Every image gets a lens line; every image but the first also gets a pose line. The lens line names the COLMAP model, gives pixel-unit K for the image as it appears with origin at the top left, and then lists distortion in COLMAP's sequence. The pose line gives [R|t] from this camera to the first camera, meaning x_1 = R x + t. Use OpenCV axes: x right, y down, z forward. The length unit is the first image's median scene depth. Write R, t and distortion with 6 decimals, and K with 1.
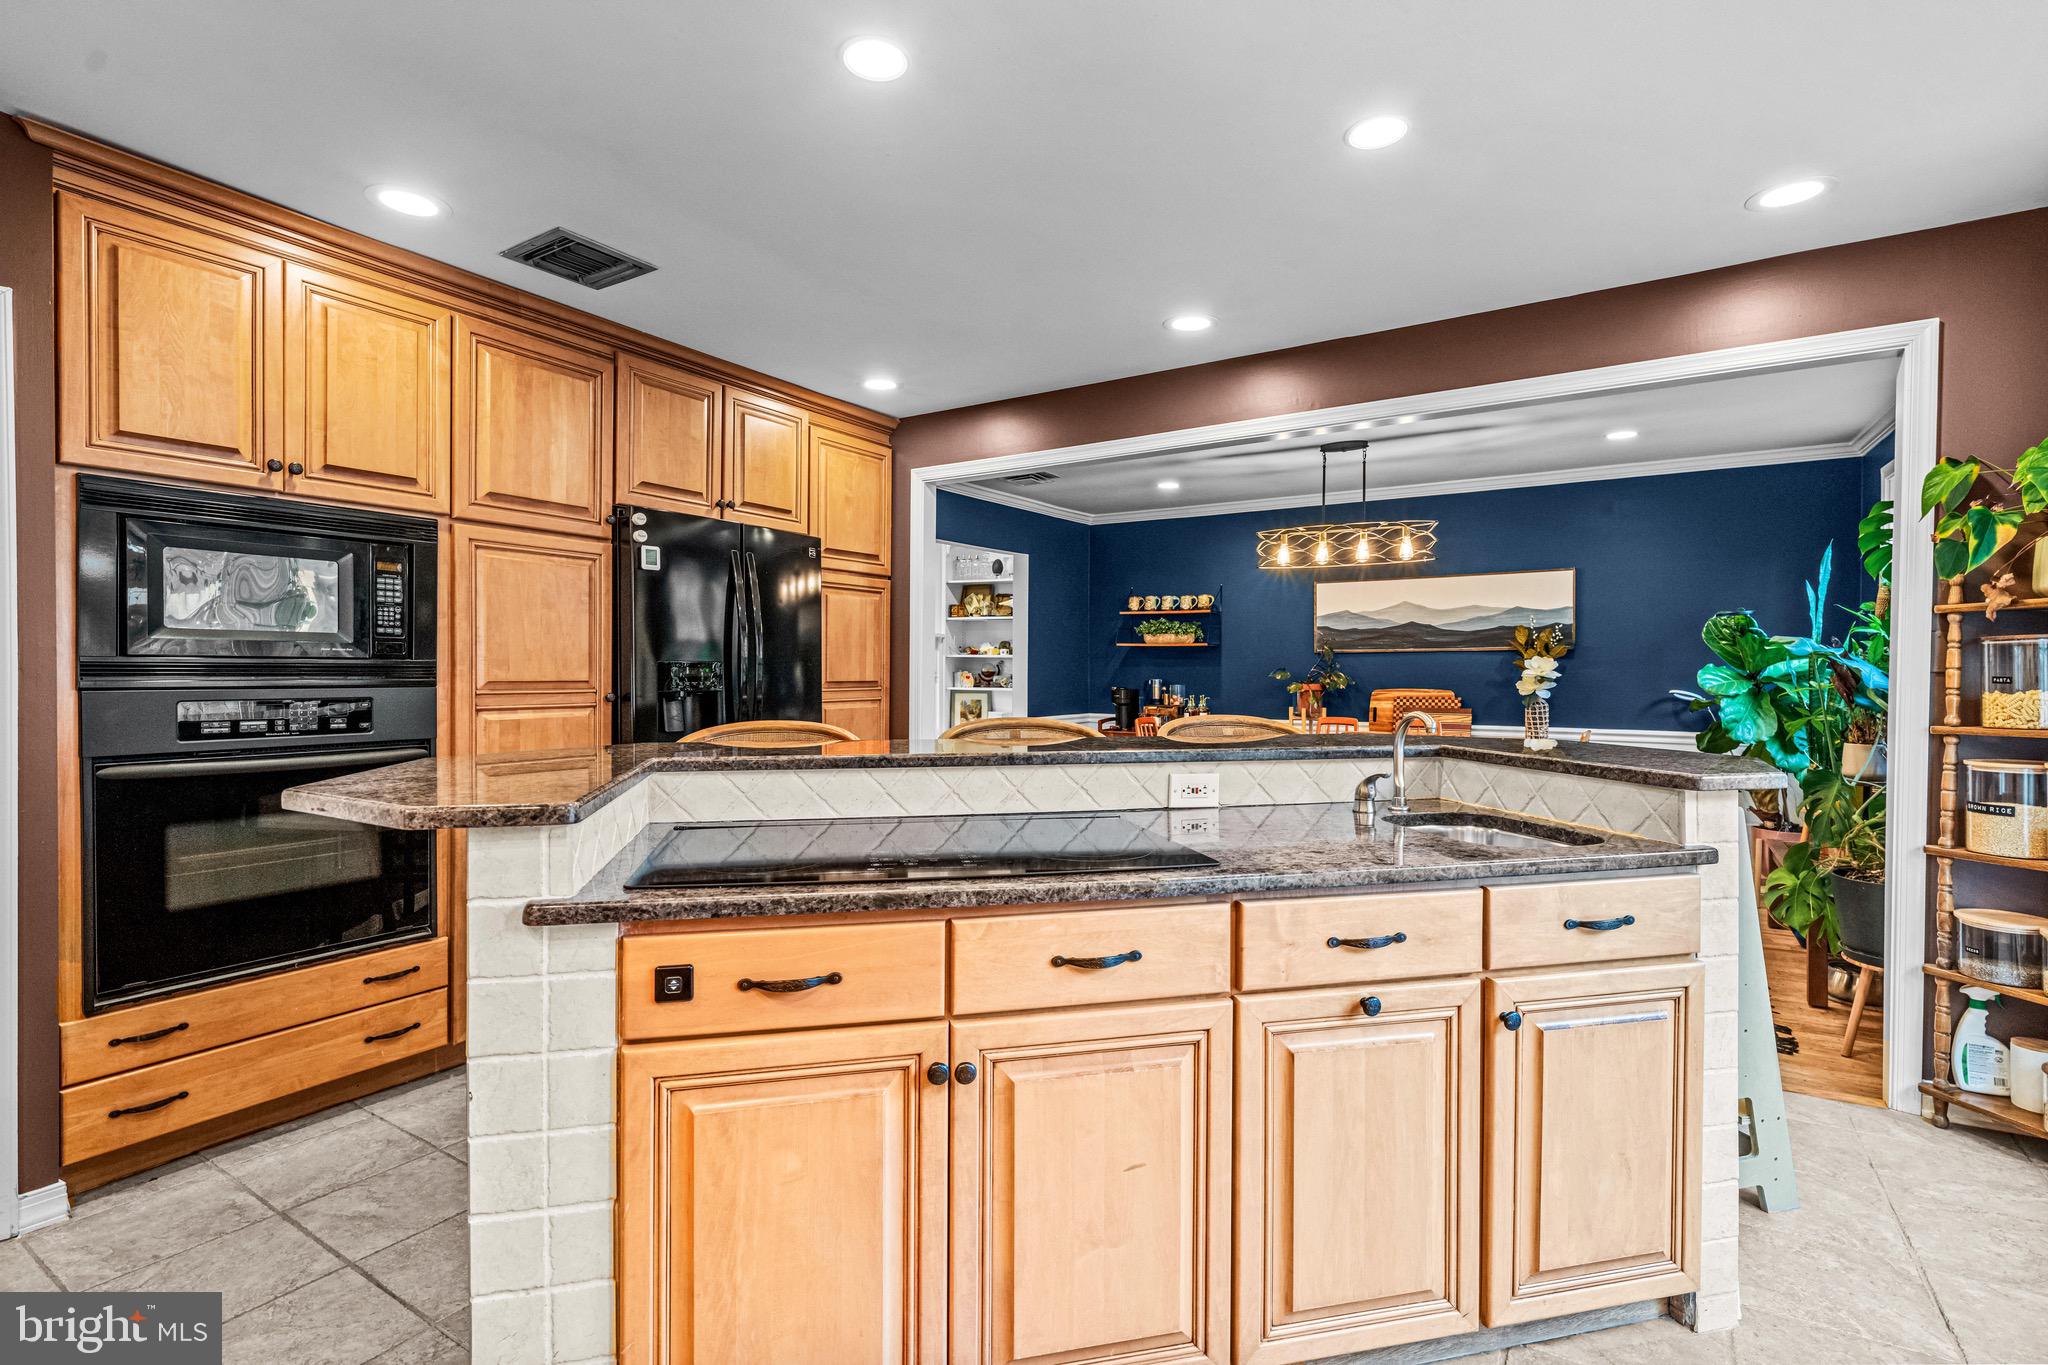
lens RADIAL K [[957.3, 0, 1028.0], [0, 957.3, 685.4], [0, 0, 1]] dist [0.004627, 0.000037]
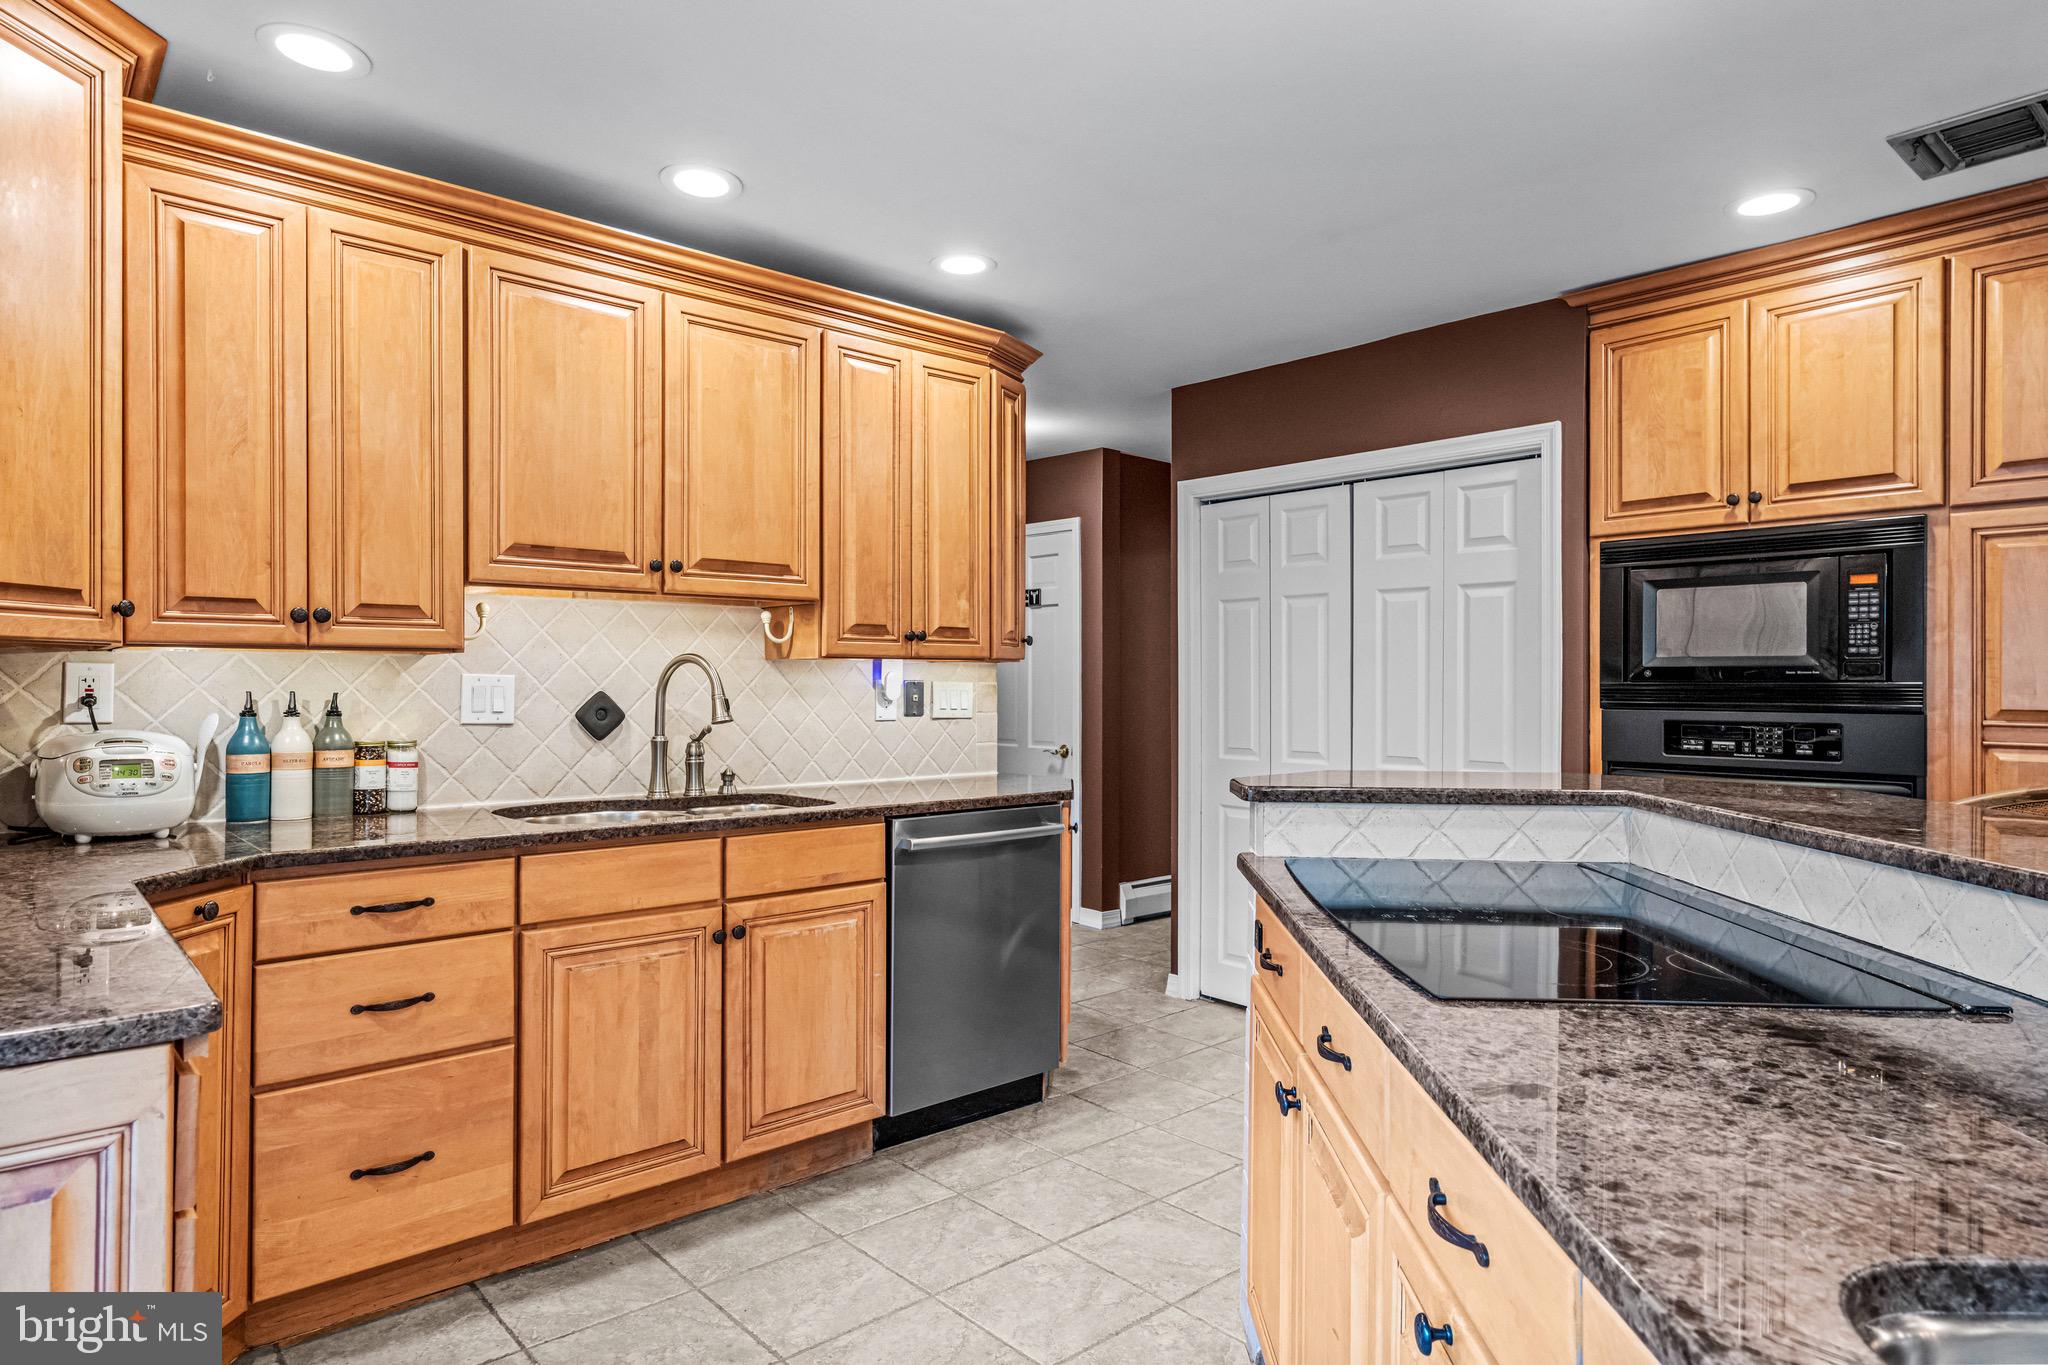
lens RADIAL K [[1129.8, 0, 1017.1], [0, 1129.8, 678.3], [0, 0, 1]] dist [-0.002185, 0.000281]
pose [[-0.279937, -0.010571, -0.959960, 0.482495], [-0.020287, 0.999781, -0.005094, -0.008249], [0.959804, 0.018048, -0.280091, 0.461990]]
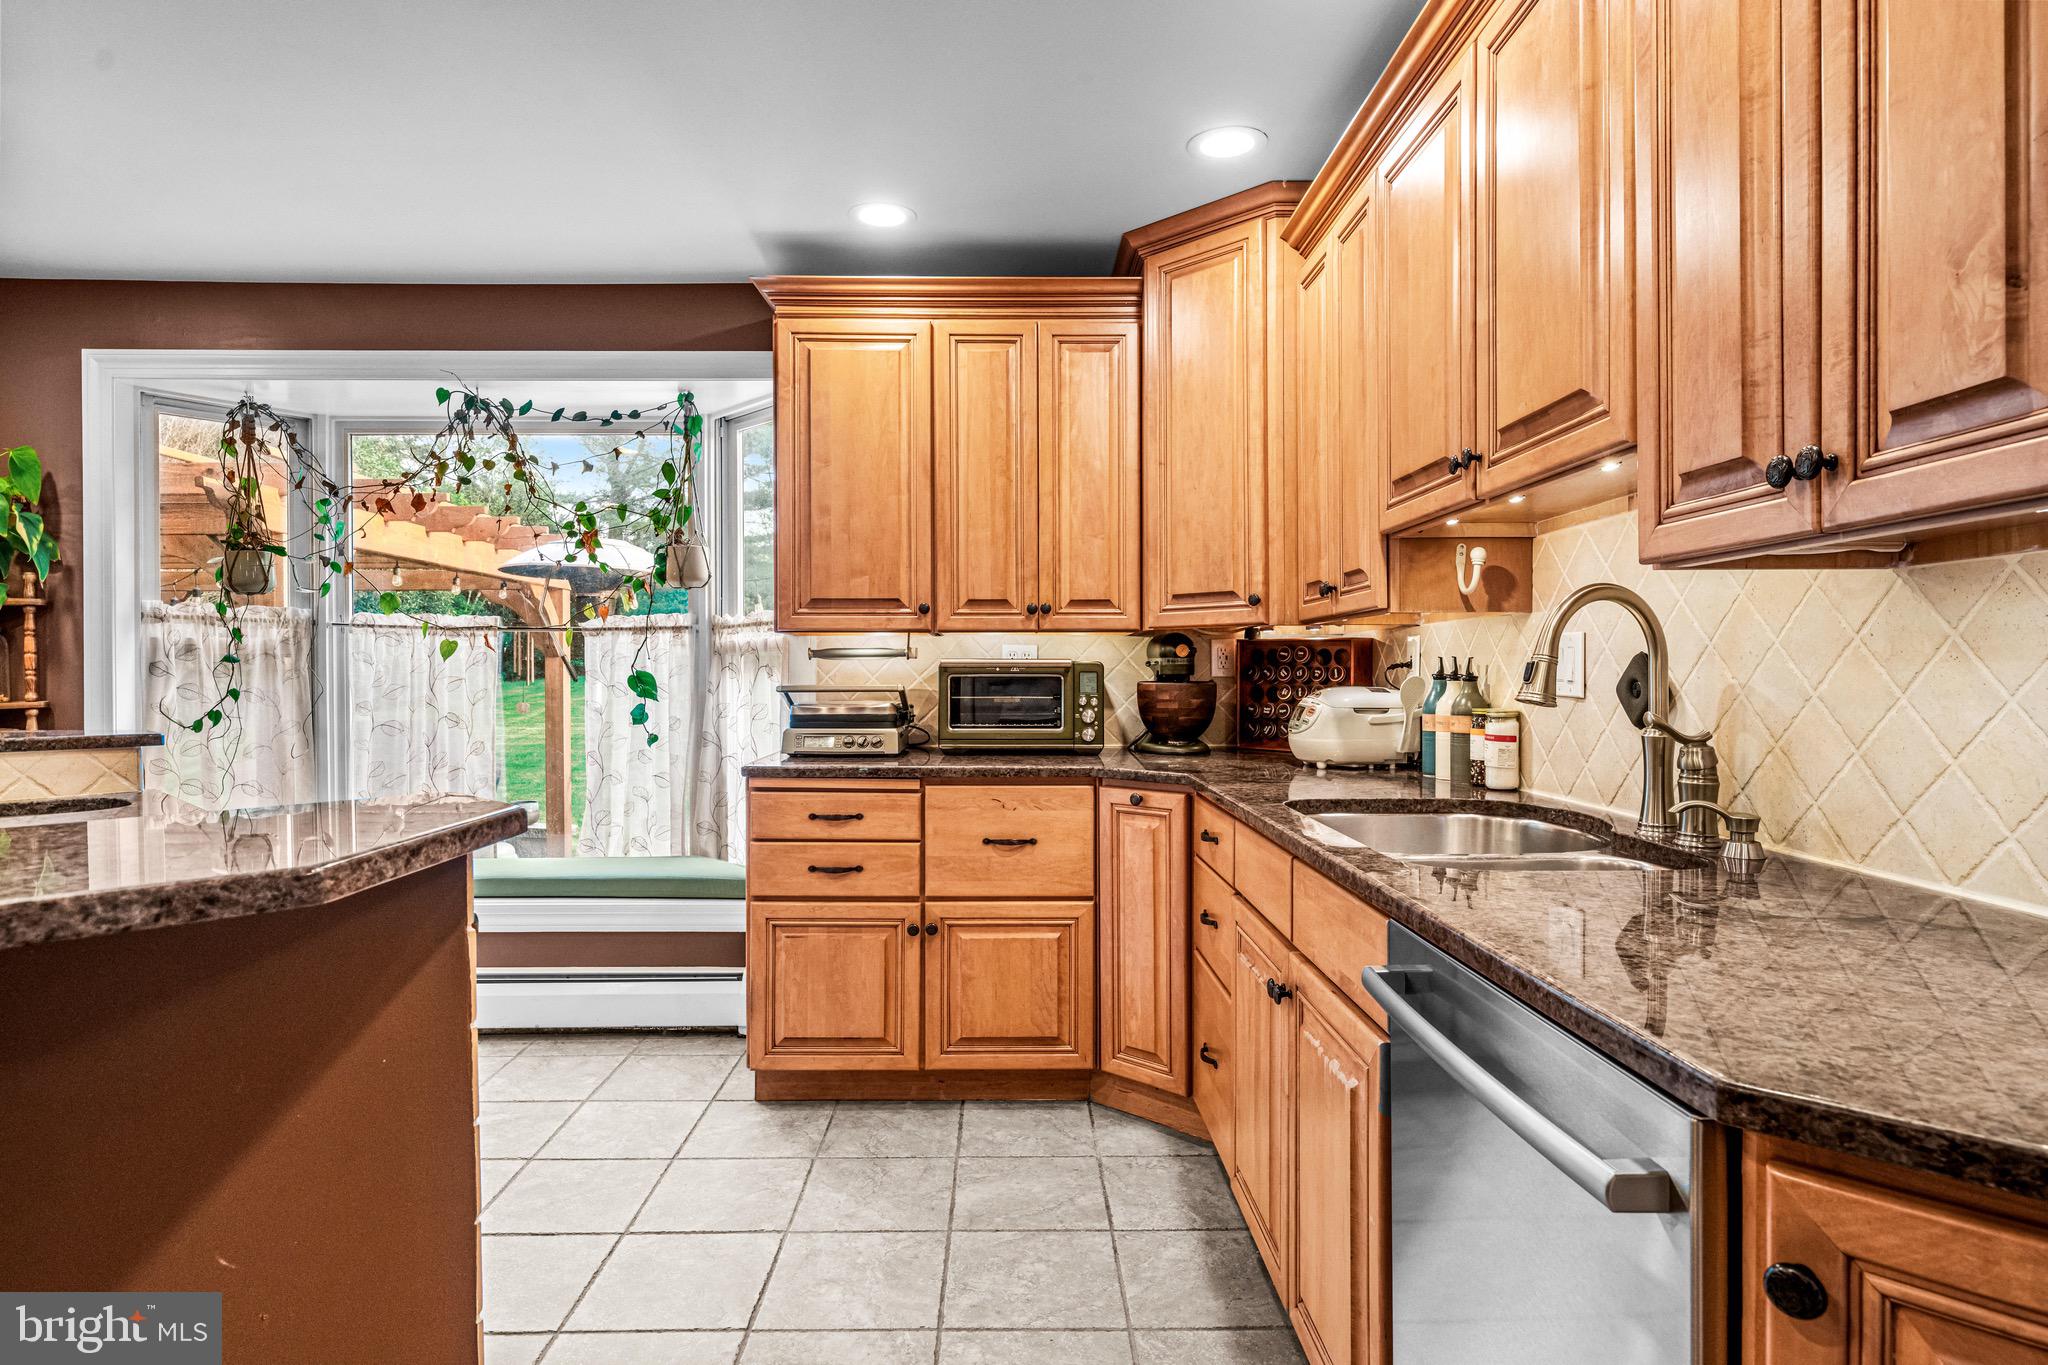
lens RADIAL K [[1113.0, 0, 1026.3], [0, 1113.0, 678.2], [0, 0, 1]] dist [0.003638, 0.000481]
pose [[-0.542994, -0.009505, 0.839683, -0.656019], [0.014421, 0.999683, 0.020642, 0.002414], [-0.839613, 0.023318, -0.542685, 0.451776]]
